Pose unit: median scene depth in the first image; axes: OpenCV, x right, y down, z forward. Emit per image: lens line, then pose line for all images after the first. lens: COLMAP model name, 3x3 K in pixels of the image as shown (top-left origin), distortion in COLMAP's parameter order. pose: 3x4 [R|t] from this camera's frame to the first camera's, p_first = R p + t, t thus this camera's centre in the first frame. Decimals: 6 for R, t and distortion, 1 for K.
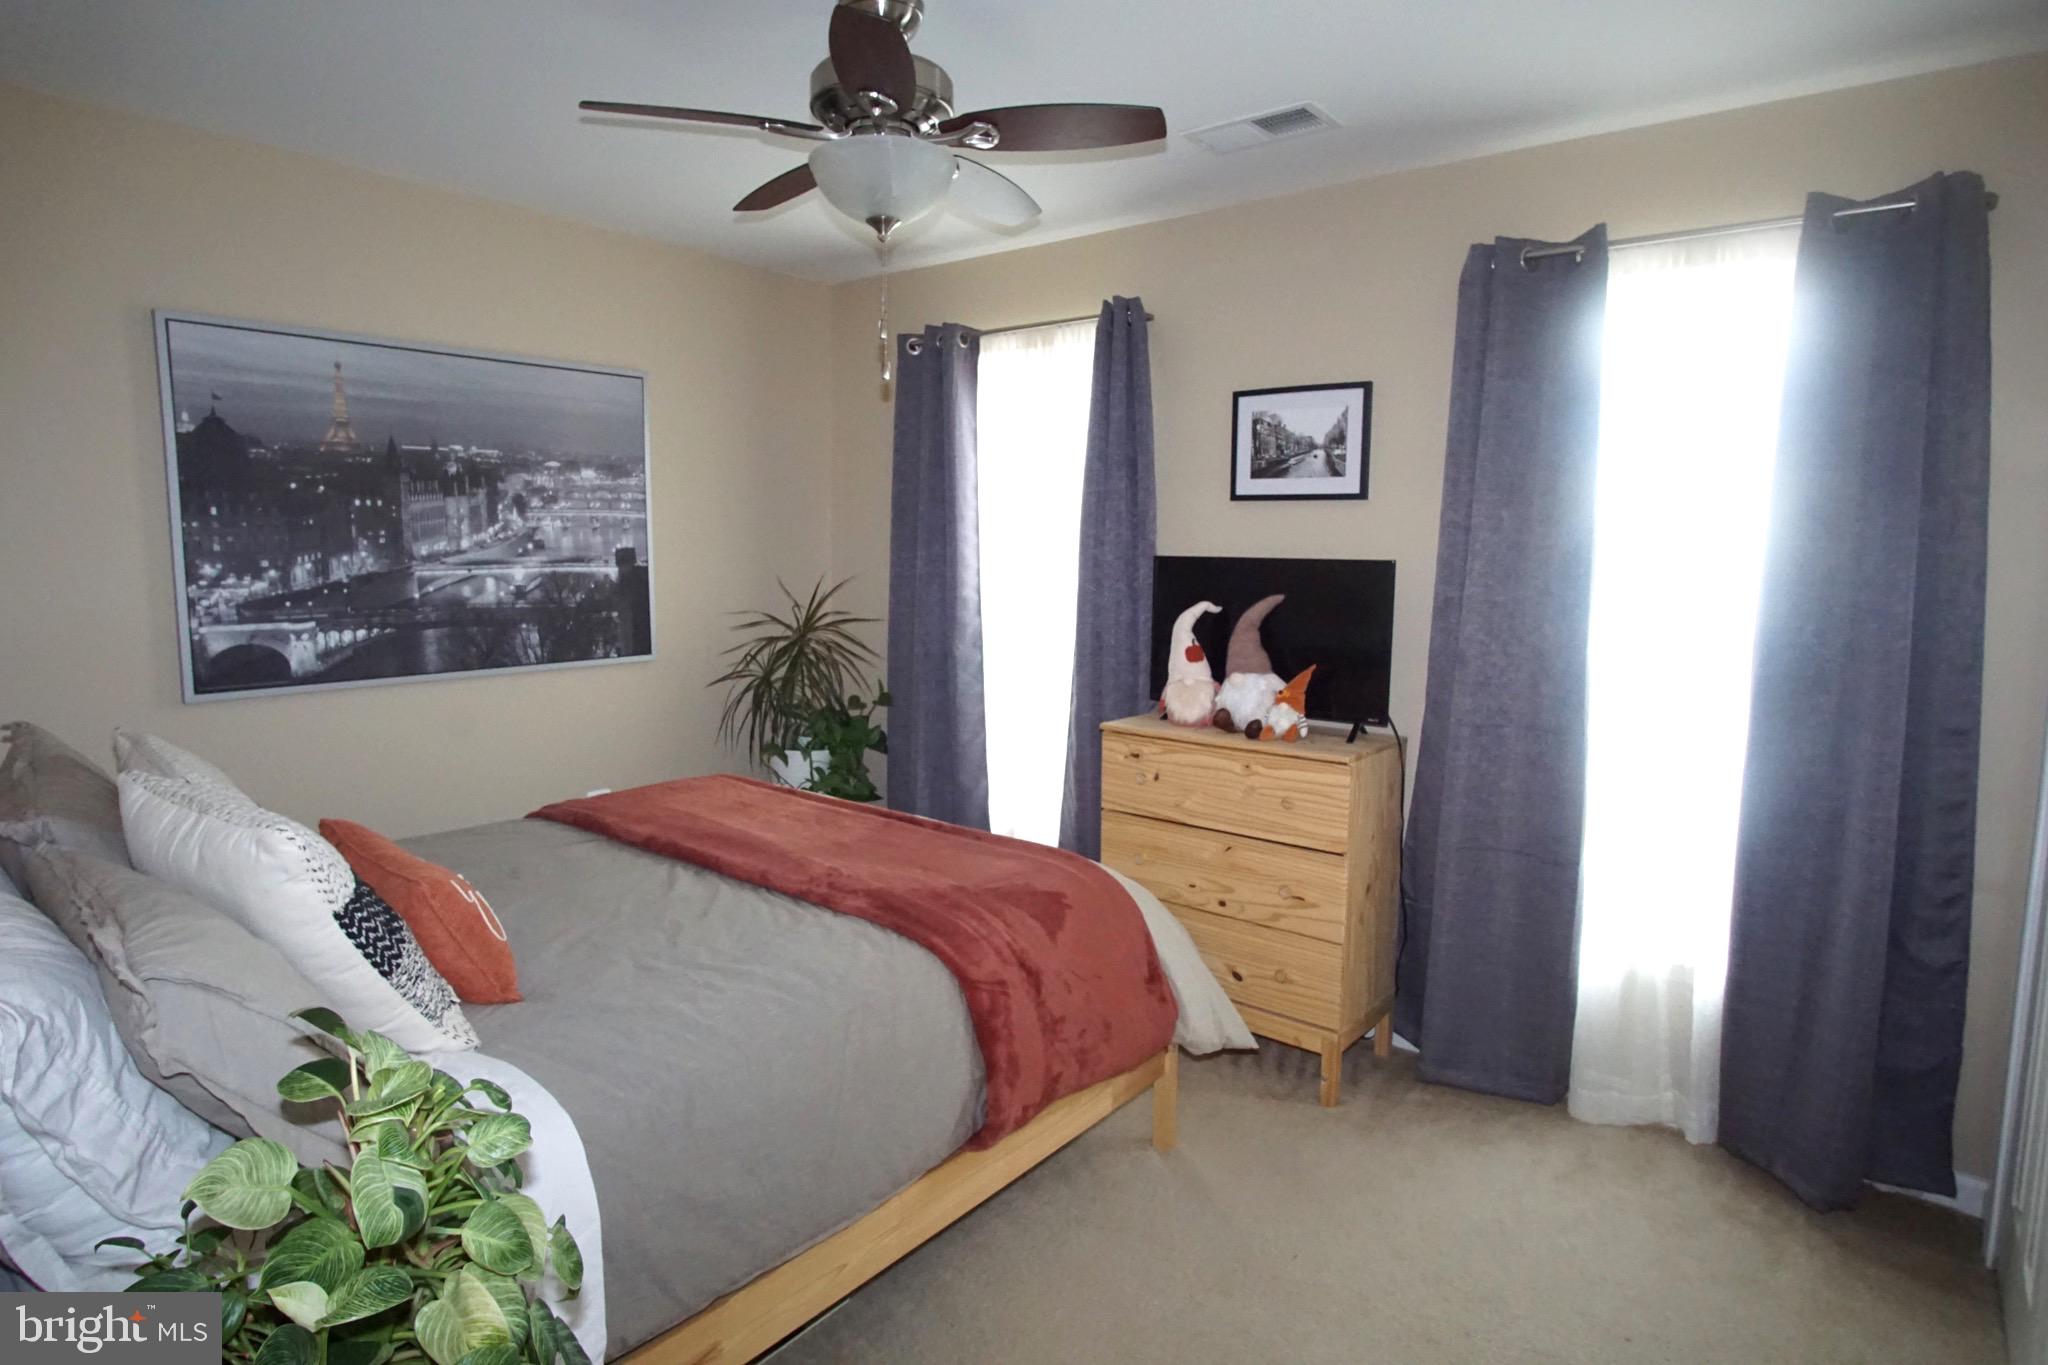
lens RADIAL K [[1105.4, 0, 1024.0], [0, 1105.4, 677.6], [0, 0, 1]] dist [-0.033647, 0.008243]
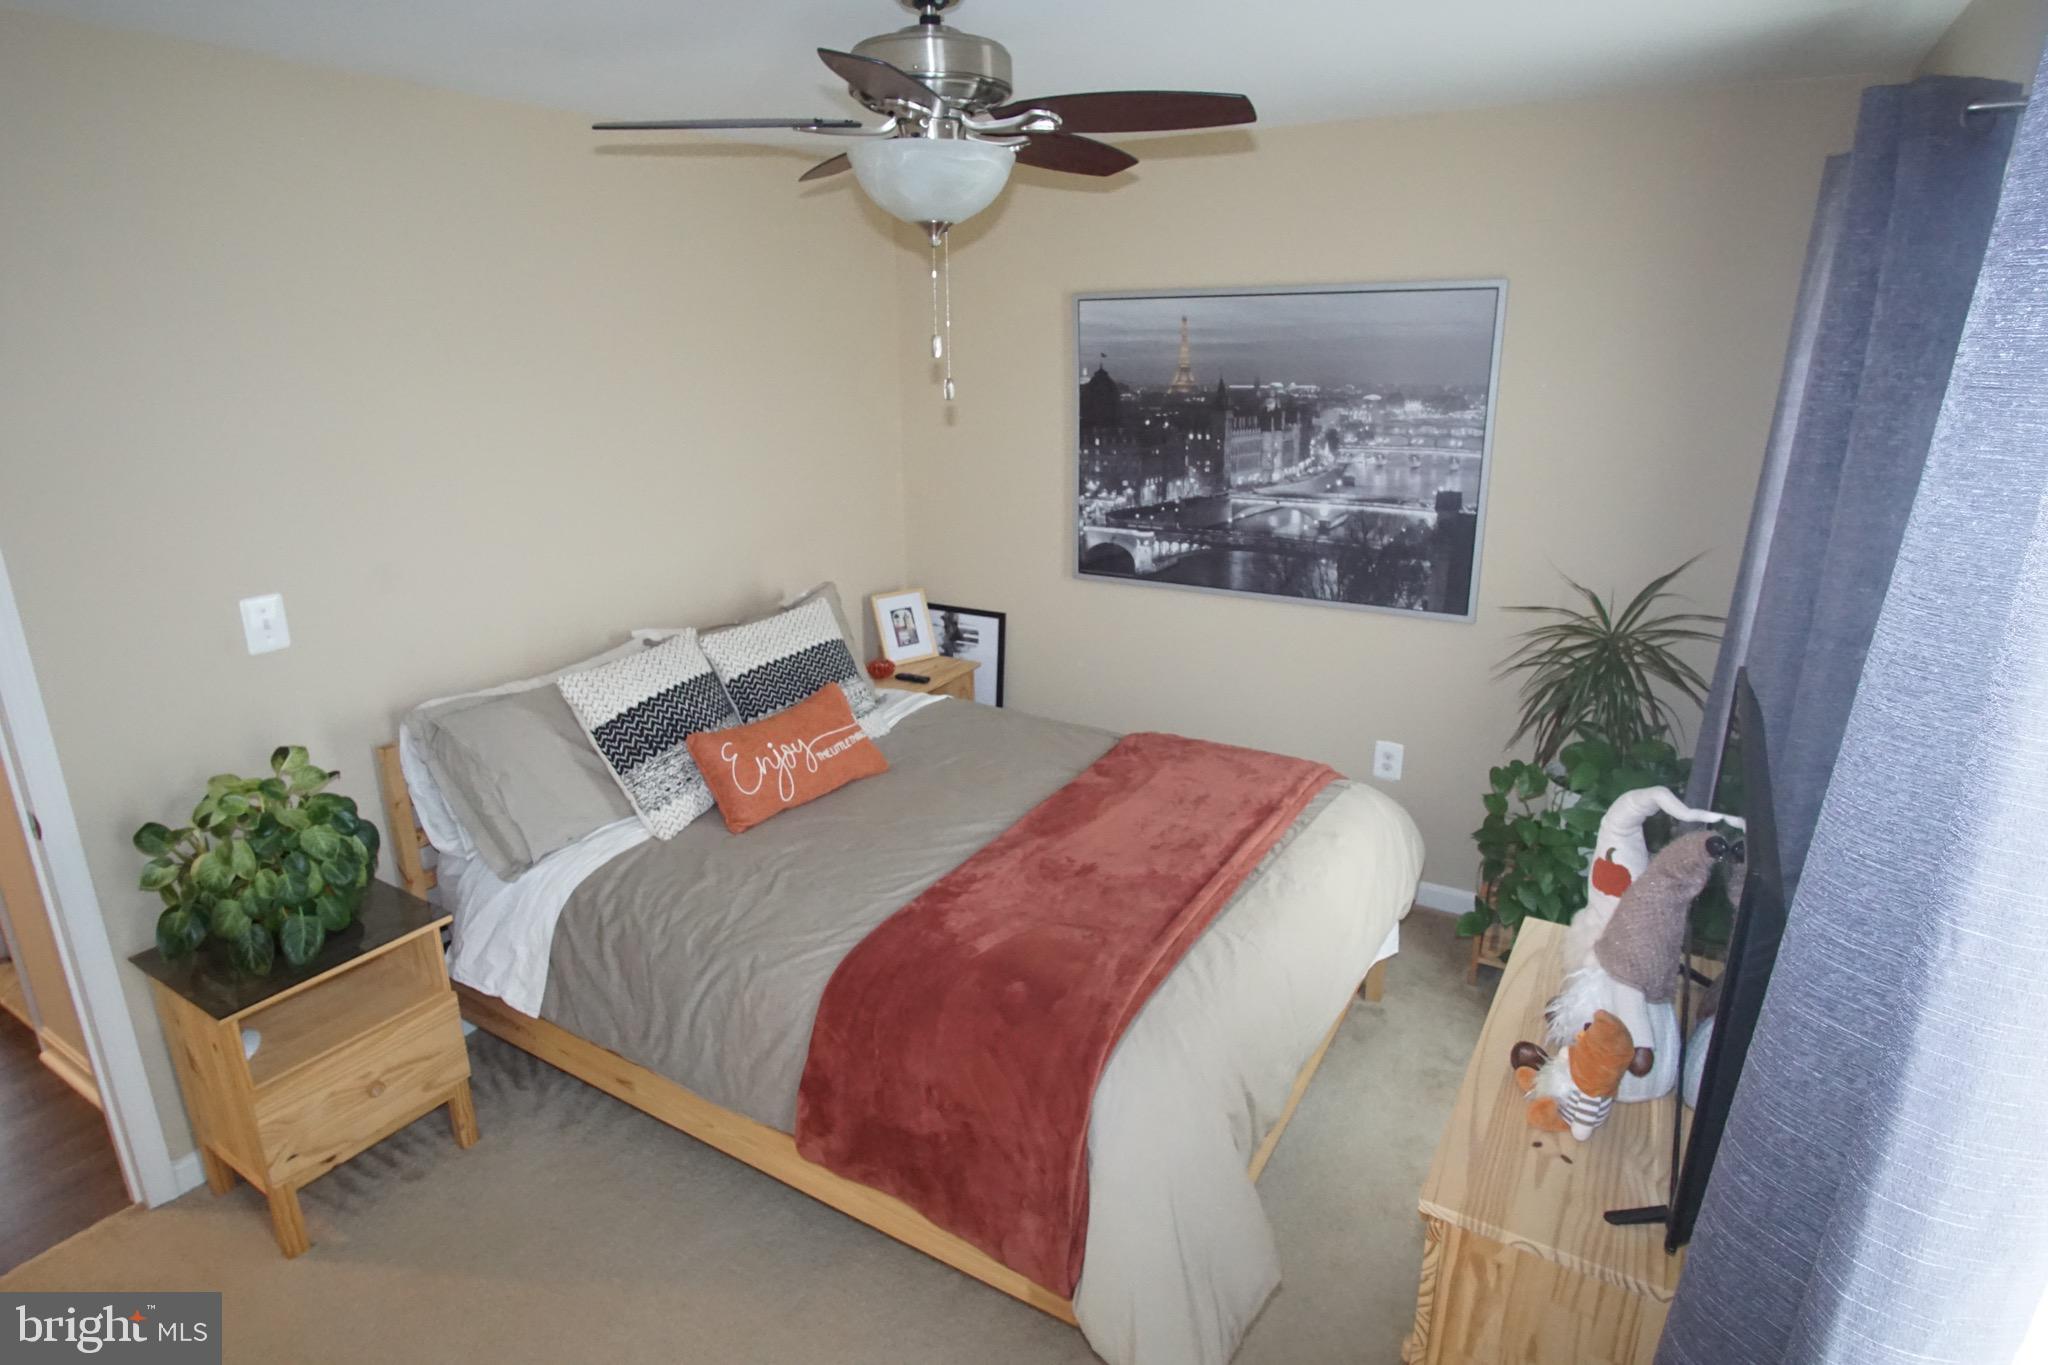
lens RADIAL K [[1105.4, 0, 1023.5], [0, 1105.4, 688.3], [0, 0, 1]] dist [-0.033647, 0.008243]
pose [[0.125968, 0.284395, -0.950395, 0.531058], [-0.115629, 0.955706, 0.270658, -0.186603], [0.985273, 0.075798, 0.153273, 0.611153]]
